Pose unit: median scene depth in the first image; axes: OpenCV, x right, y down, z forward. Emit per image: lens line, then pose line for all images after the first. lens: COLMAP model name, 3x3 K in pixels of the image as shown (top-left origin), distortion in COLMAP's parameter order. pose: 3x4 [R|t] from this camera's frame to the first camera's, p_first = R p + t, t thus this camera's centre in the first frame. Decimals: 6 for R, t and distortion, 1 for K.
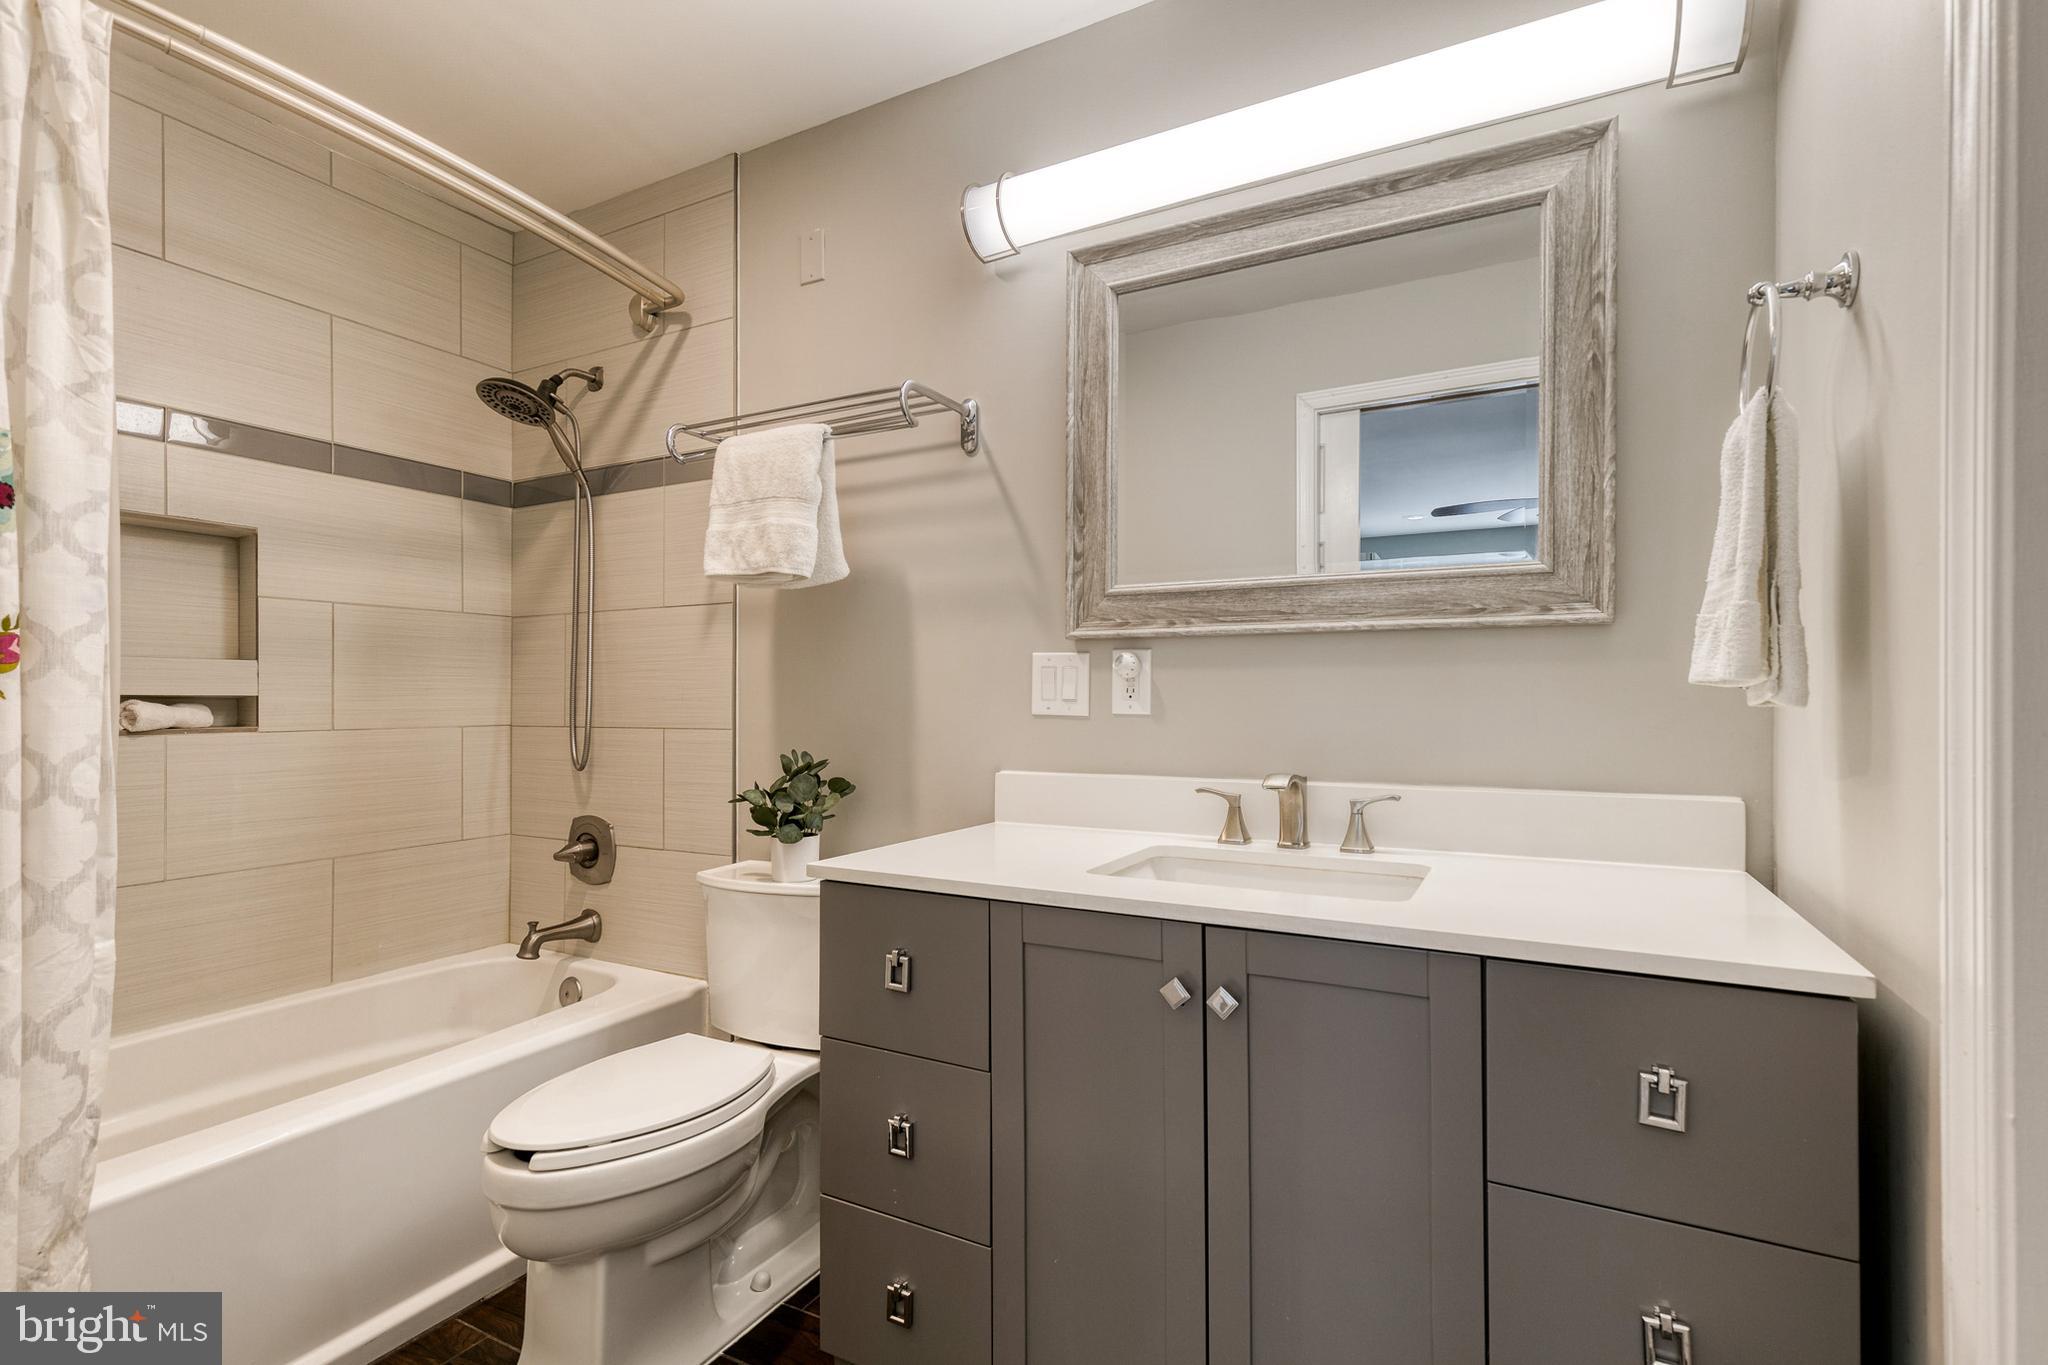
lens RADIAL K [[922.8, 0, 961.7], [0, 922.8, 699.5], [0, 0, 1]] dist [0.002998, -0.000143]
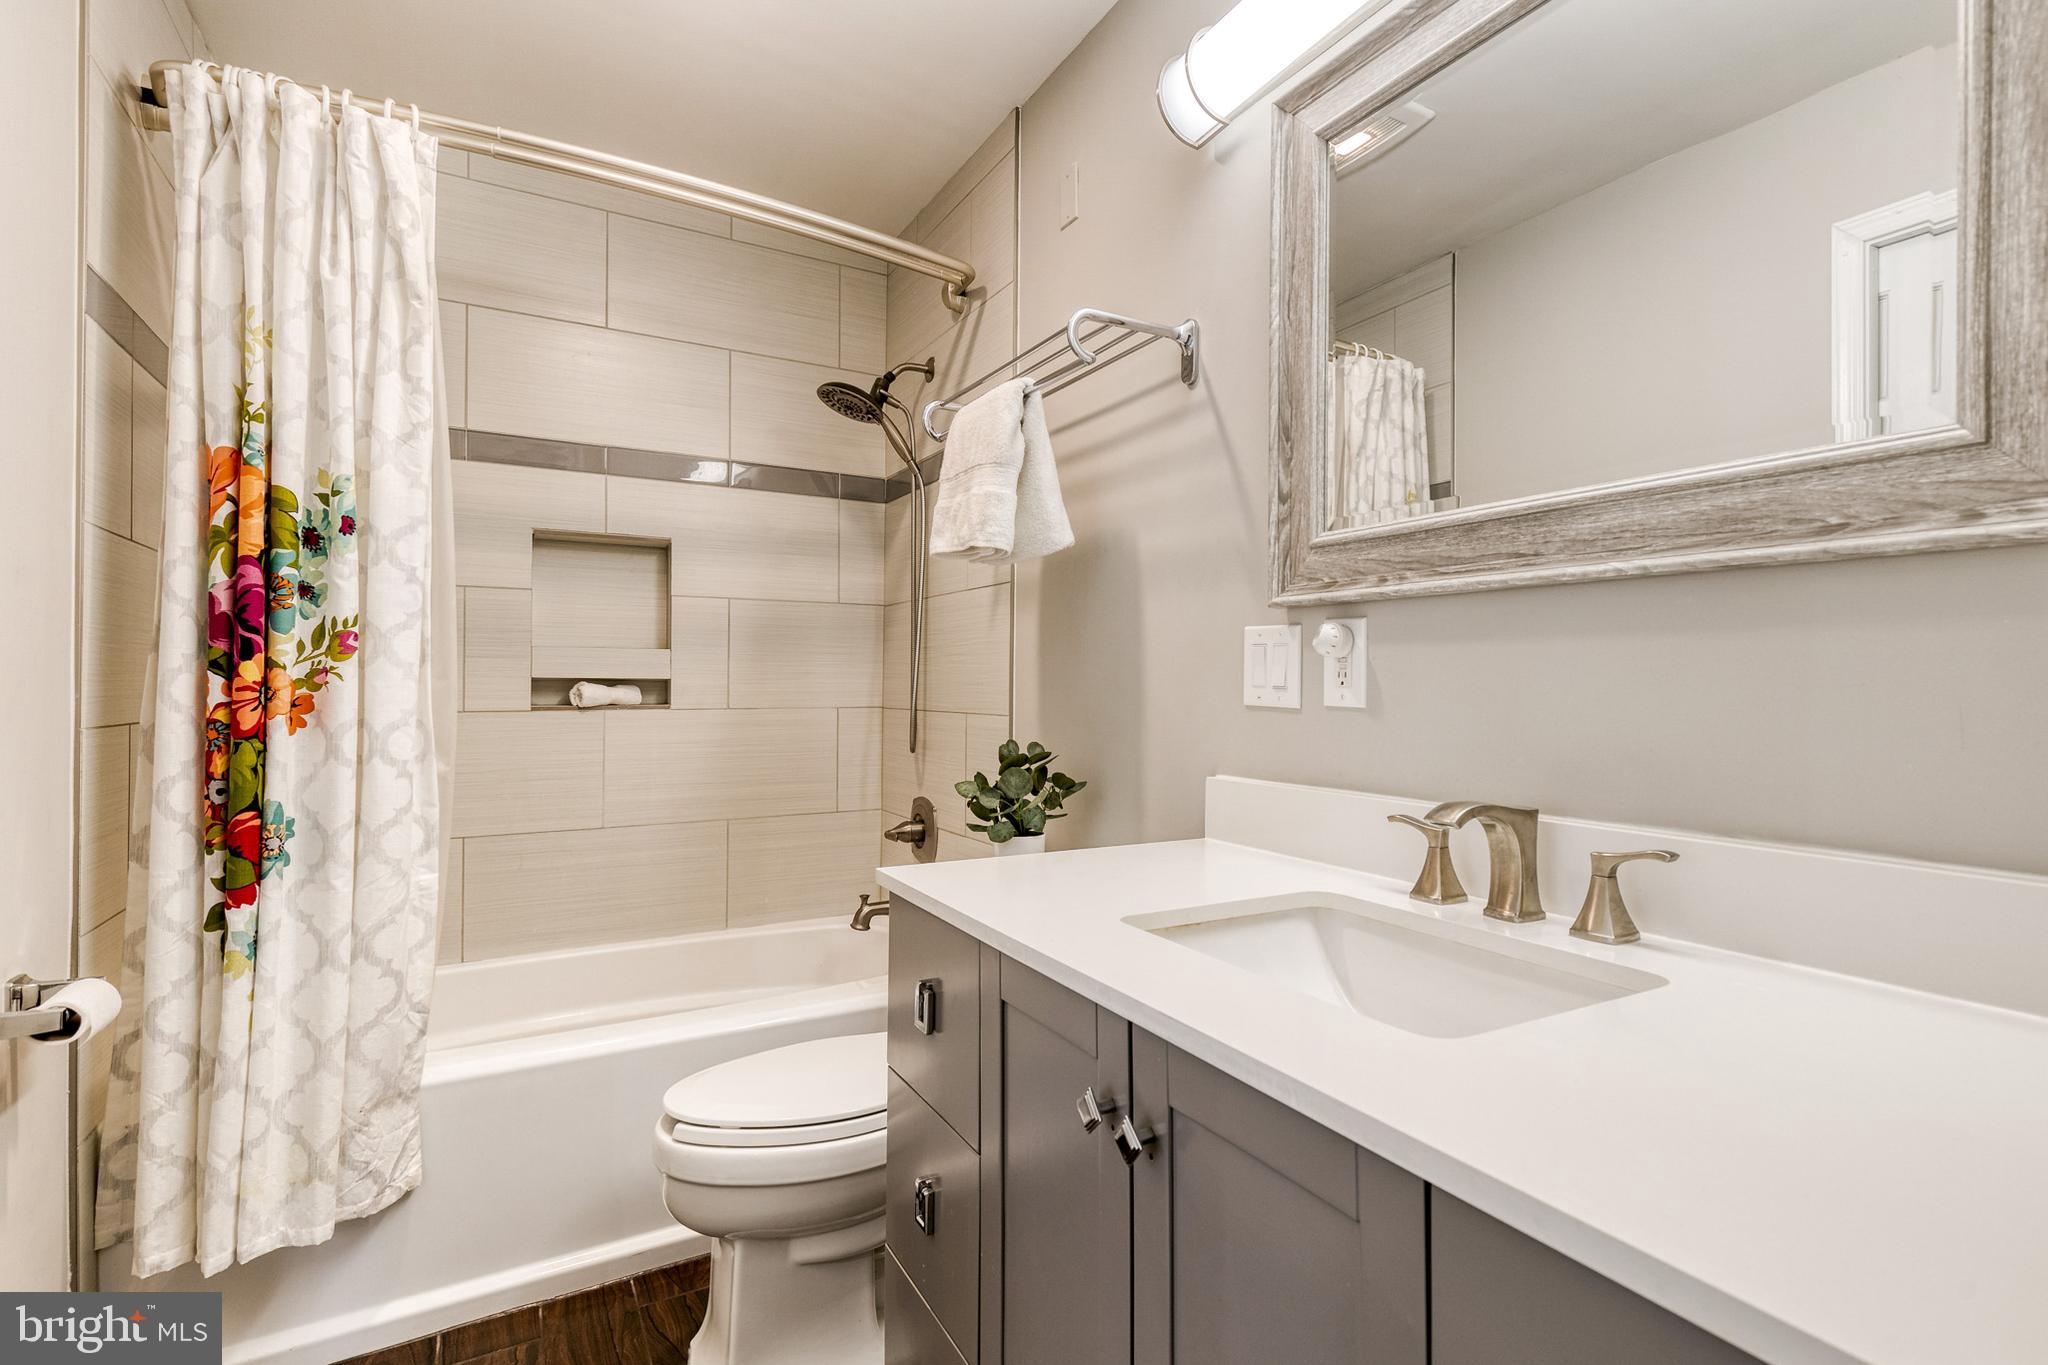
lens RADIAL K [[950.9, 0, 1046.2], [0, 950.9, 677.7], [0, 0, 1]] dist [0.004274, -0.001051]
pose [[0.869958, 0.001566, -0.493123, 0.344264], [-0.004824, 0.999974, -0.005334, -0.002008], [0.493101, 0.007019, 0.869943, 0.222123]]
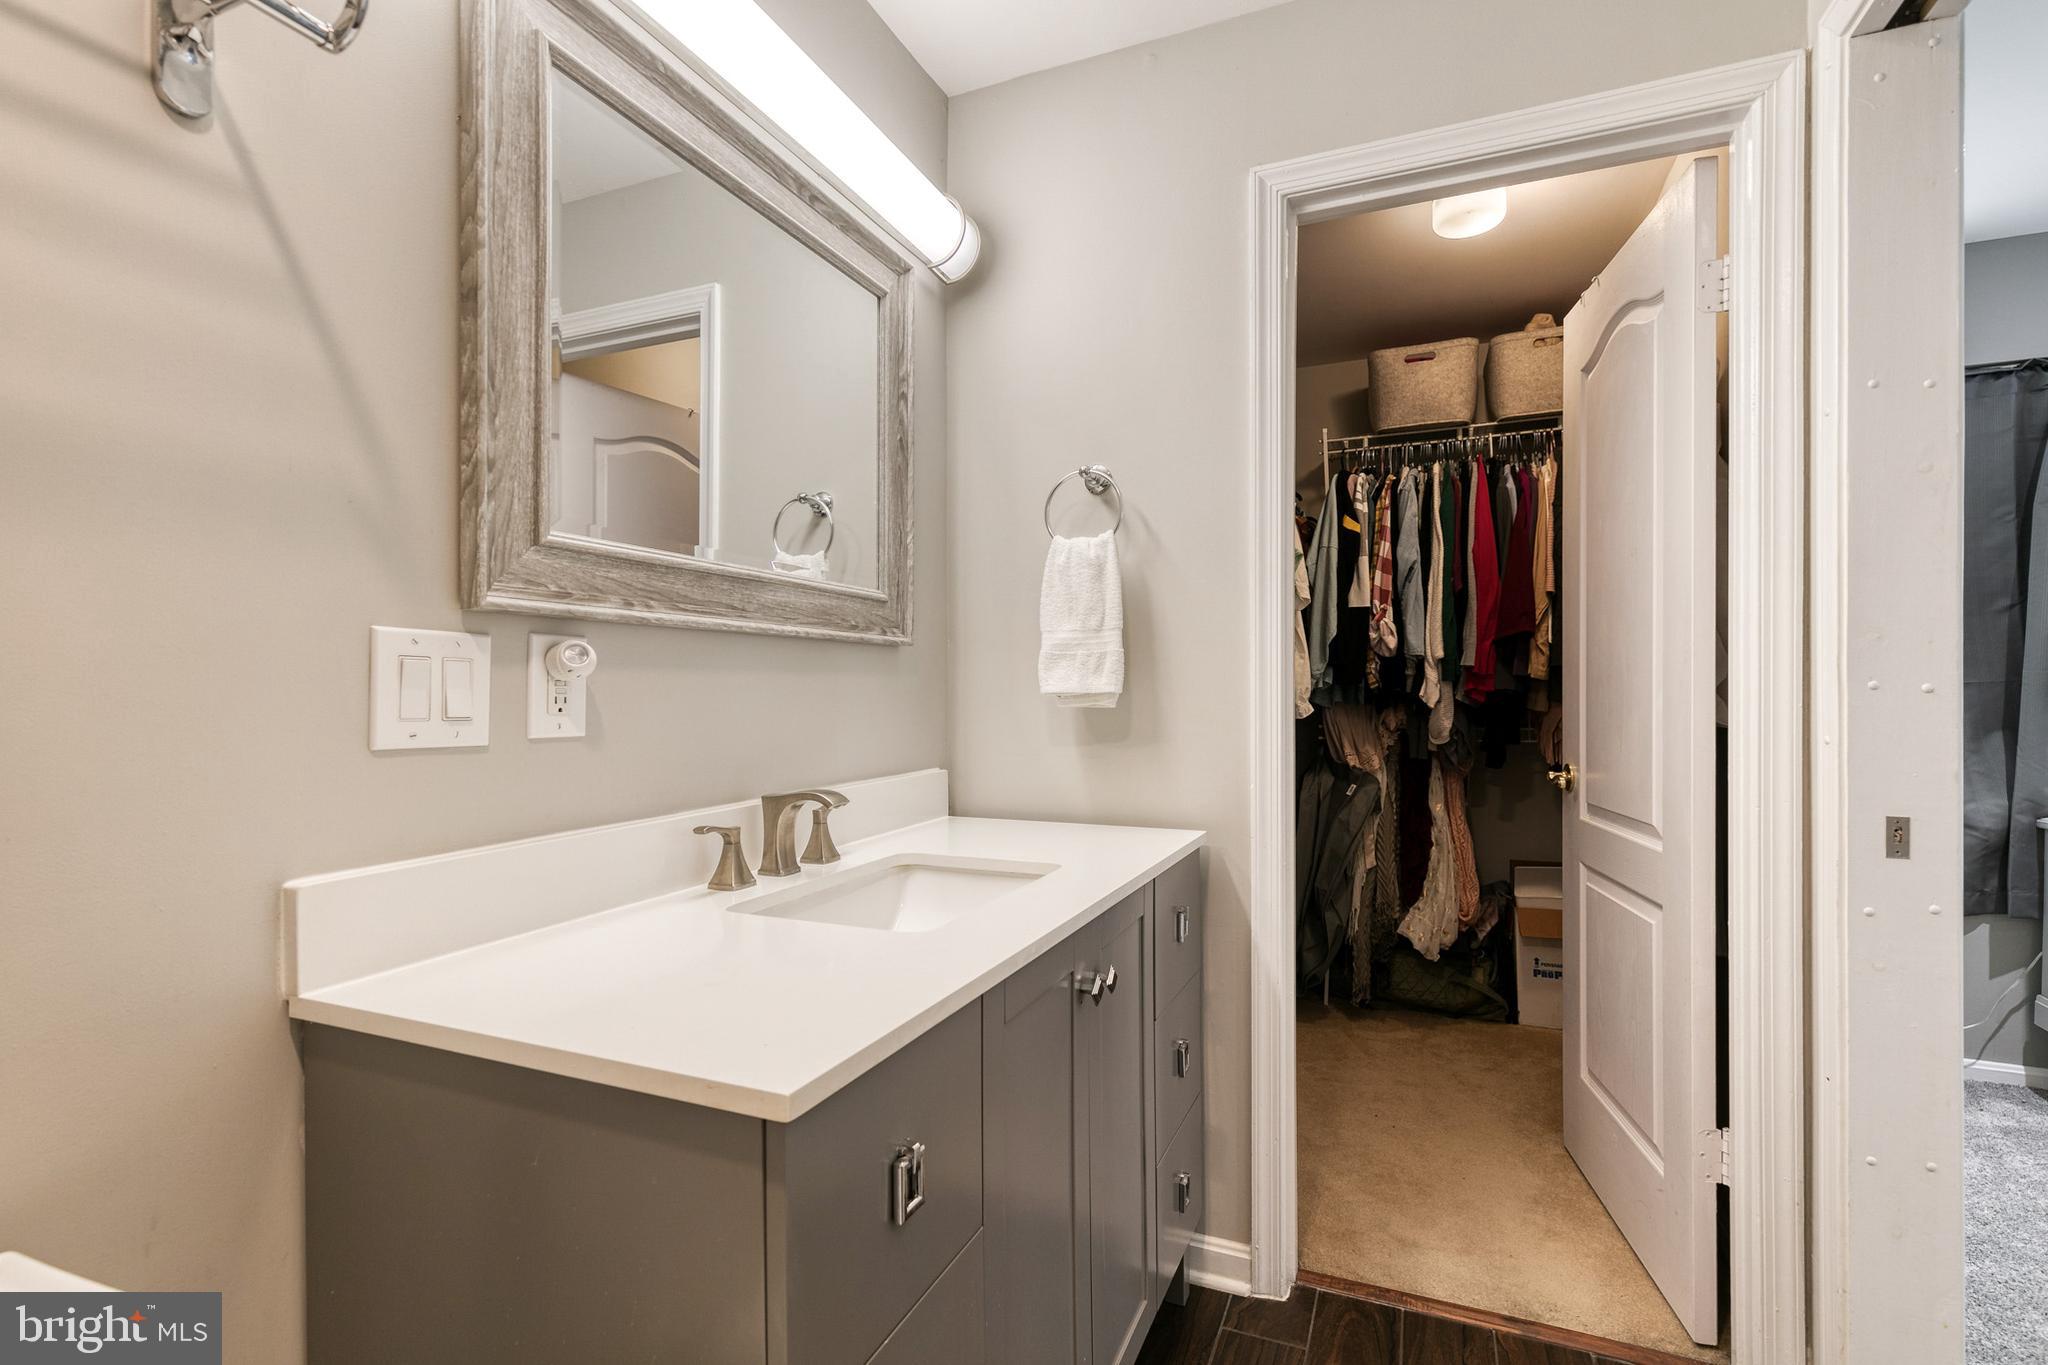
lens RADIAL K [[955.2, 0, 1024.0], [0, 955.2, 682.5], [0, 0, 1]] dist [0.014902, -0.000043]
pose [[-0.126632, 0.003890, 0.991942, -0.502197], [-0.001035, 0.999991, -0.004054, -0.019092], [-0.991949, -0.001540, -0.126627, 0.752496]]
